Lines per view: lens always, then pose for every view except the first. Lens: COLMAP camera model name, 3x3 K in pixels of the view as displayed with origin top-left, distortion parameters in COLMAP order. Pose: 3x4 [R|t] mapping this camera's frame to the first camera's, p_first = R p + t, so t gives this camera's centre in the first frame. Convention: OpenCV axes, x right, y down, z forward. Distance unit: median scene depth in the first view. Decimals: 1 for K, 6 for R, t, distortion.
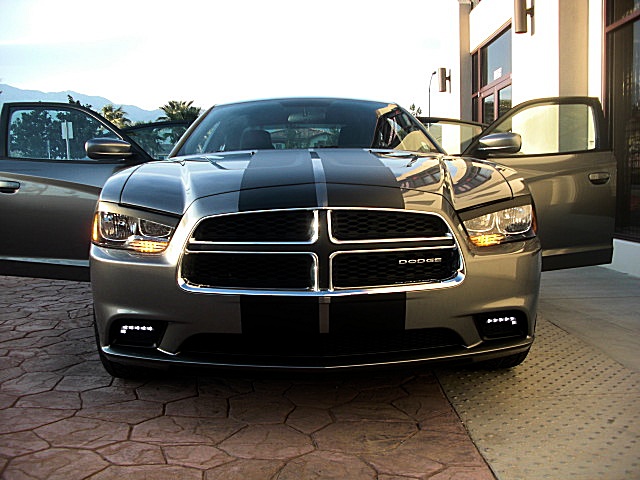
lens RADIAL K [[626.1, 0, 320.0], [0, 626.1, 240.0], [0, 0, 1]] dist [-0.219550, 0.207389]
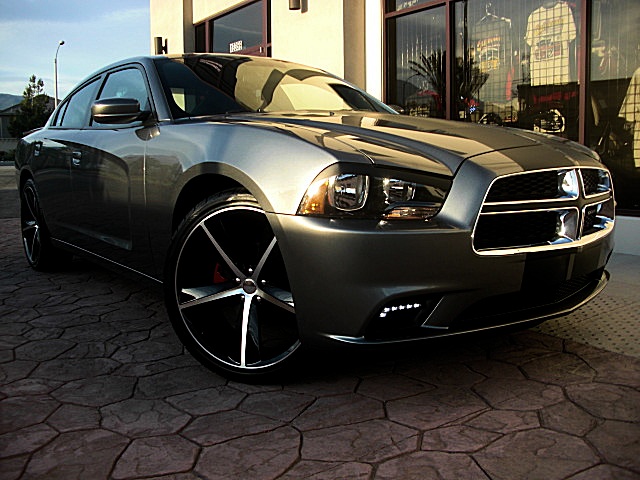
lens RADIAL K [[626.1, 0, 320.0], [0, 626.1, 240.0], [0, 0, 1]] dist [-0.219550, 0.207389]
pose [[0.814886, -0.078817, 0.574238, -0.881245], [0.055890, 0.996780, 0.057501, -0.007721], [-0.576921, -0.014763, 0.816667, 0.336303]]
